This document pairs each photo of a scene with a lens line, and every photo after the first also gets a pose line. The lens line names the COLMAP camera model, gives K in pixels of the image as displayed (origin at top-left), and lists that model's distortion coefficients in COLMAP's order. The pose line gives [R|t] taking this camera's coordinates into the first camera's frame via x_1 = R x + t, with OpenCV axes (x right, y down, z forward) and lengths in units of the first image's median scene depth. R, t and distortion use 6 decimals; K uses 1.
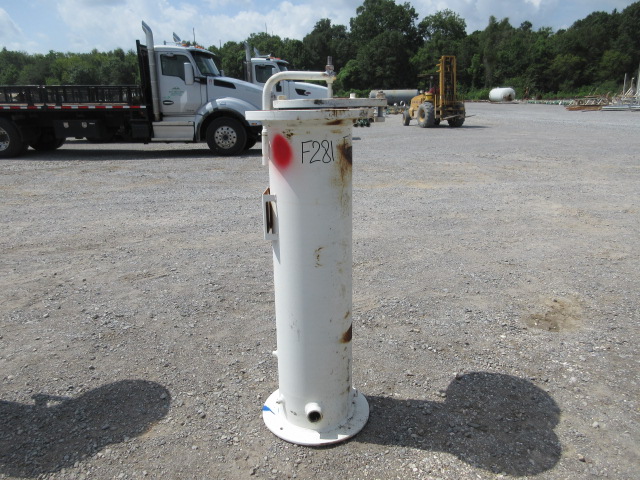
lens RADIAL K [[477.0, 0, 316.6], [0, 477.0, 239.7], [0, 0, 1]] dist [-0.003690, 0.004092]
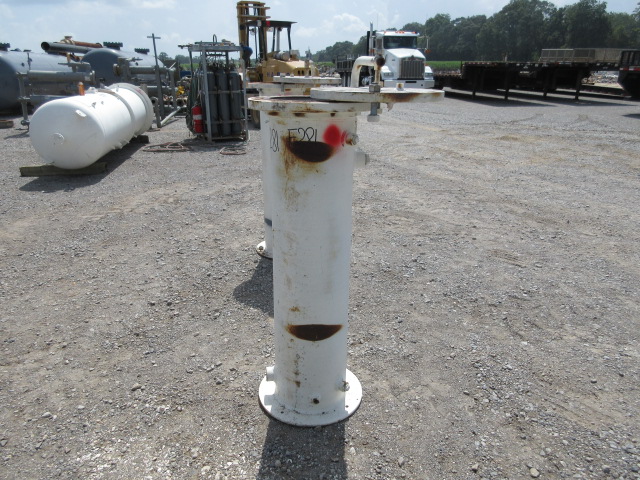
lens RADIAL K [[477.0, 0, 316.6], [0, 477.0, 239.7], [0, 0, 1]] dist [-0.003690, 0.004092]
pose [[0.158274, 0.357329, -0.920470, 0.916632], [-0.282354, 0.909672, 0.304587, -0.284367], [0.946164, 0.211690, 0.244870, 0.759668]]
